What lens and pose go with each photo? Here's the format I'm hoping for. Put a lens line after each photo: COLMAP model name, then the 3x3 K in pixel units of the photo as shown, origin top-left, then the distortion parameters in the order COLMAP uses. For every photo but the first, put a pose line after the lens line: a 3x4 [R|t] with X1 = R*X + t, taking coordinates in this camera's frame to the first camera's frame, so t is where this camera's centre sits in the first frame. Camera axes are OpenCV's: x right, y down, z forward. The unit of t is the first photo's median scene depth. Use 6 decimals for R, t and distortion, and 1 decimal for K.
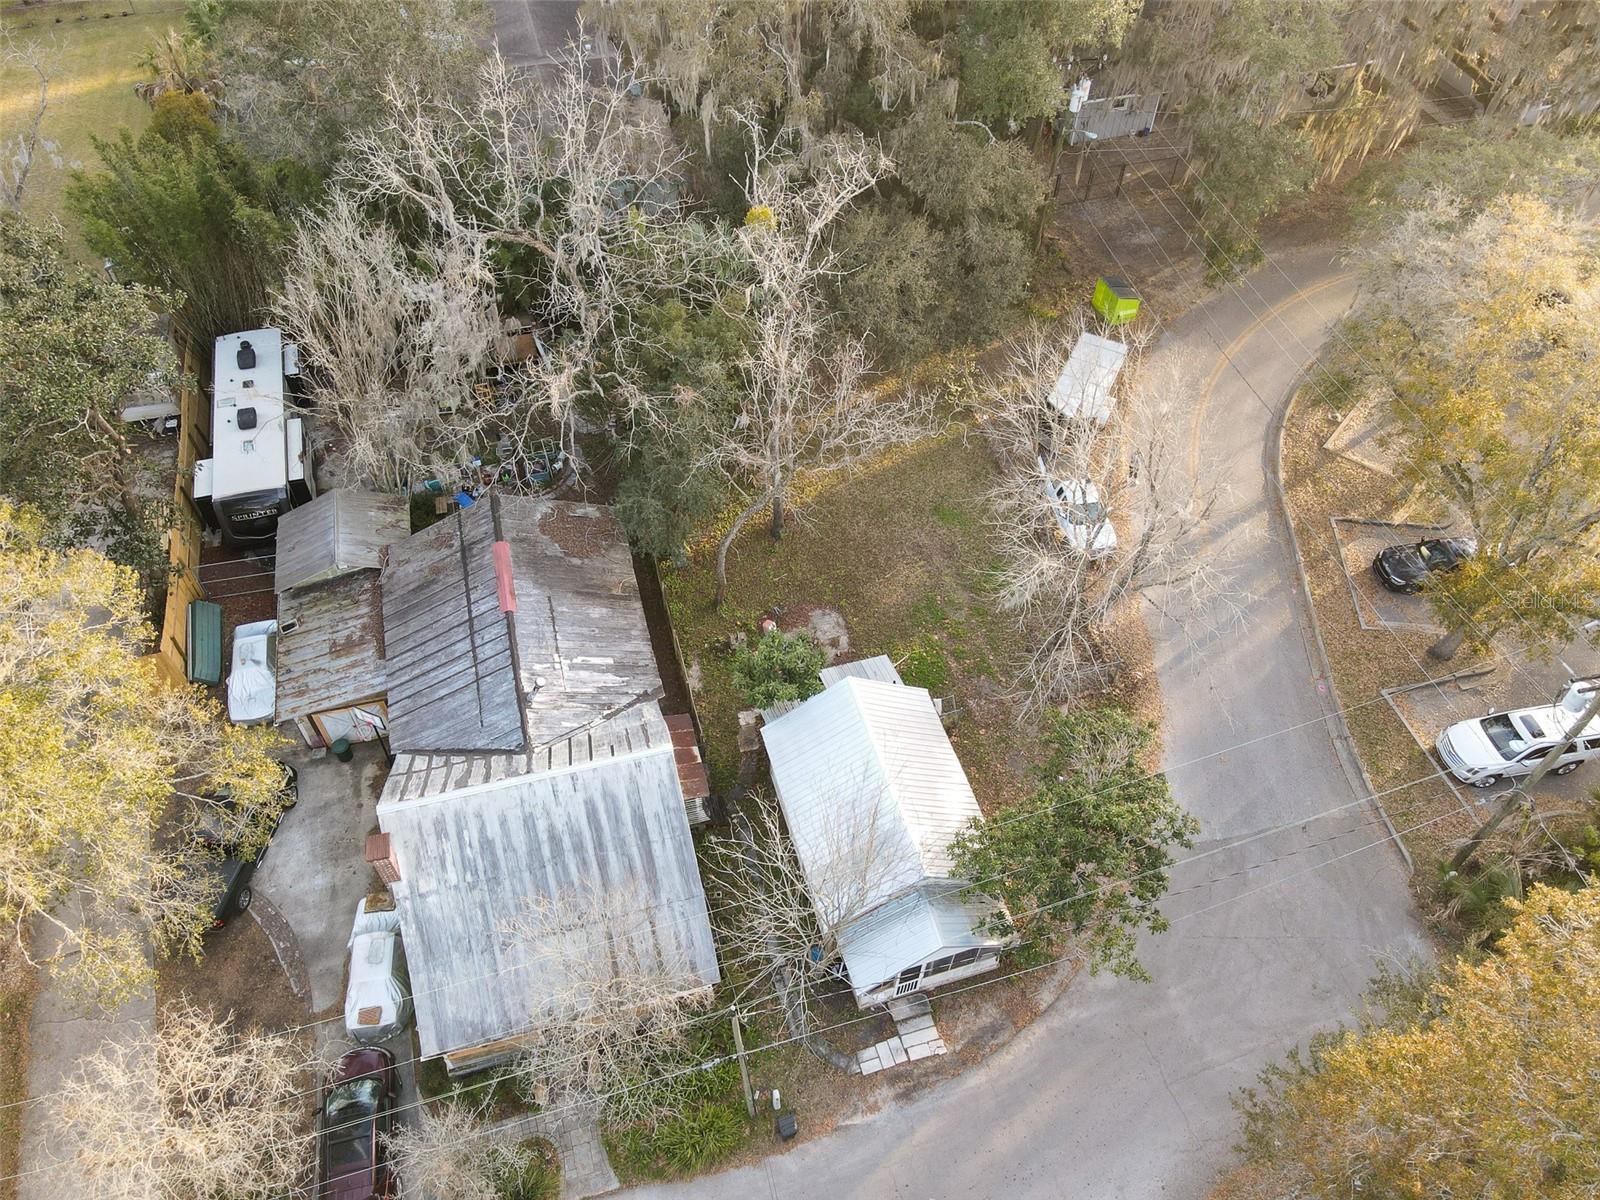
lens RADIAL K [[1172.1, 0, 799.5], [0, 1172.1, 603.6], [0, 0, 1]] dist [0.024208, 0.002094]
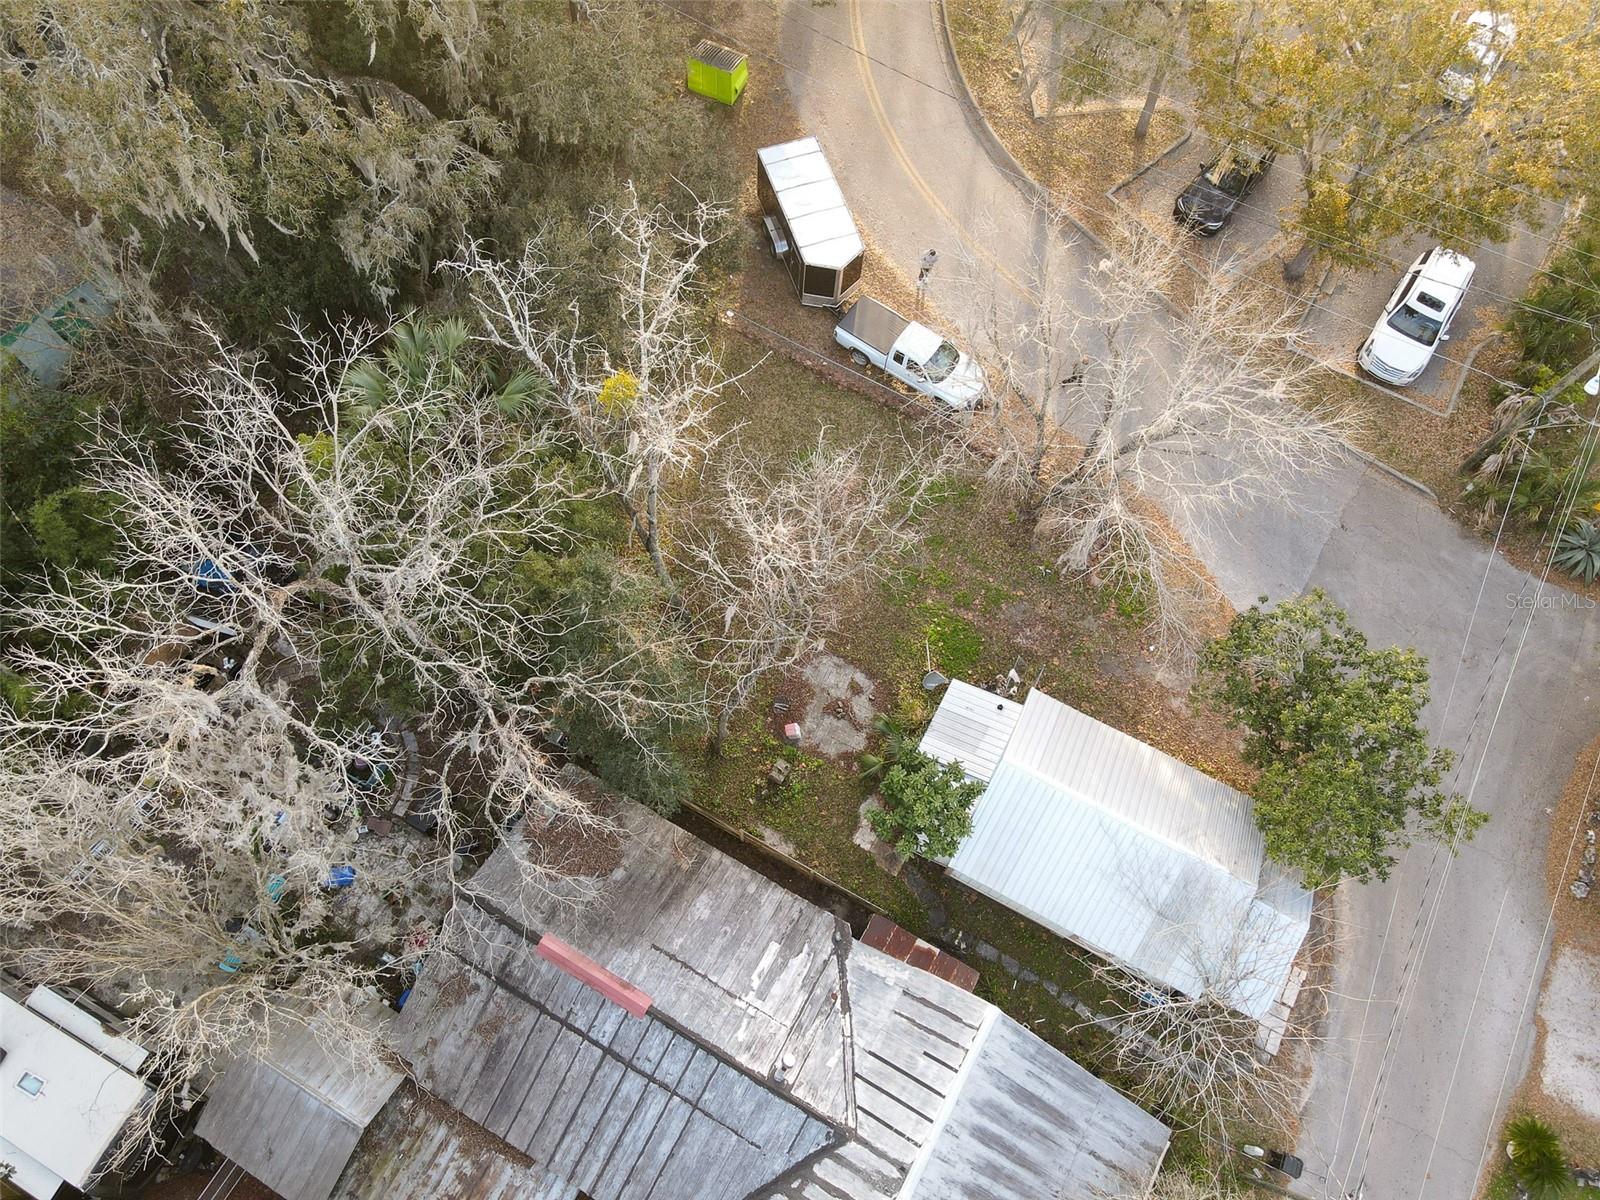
lens RADIAL K [[1172.1, 0, 799.5], [0, 1172.1, 603.6], [0, 0, 1]] dist [0.024208, 0.002094]
pose [[0.702106, -0.663729, 0.257896, -0.073998], [0.543816, 0.733609, 0.407533, -0.158884], [-0.459686, -0.145883, 0.876018, 0.125029]]
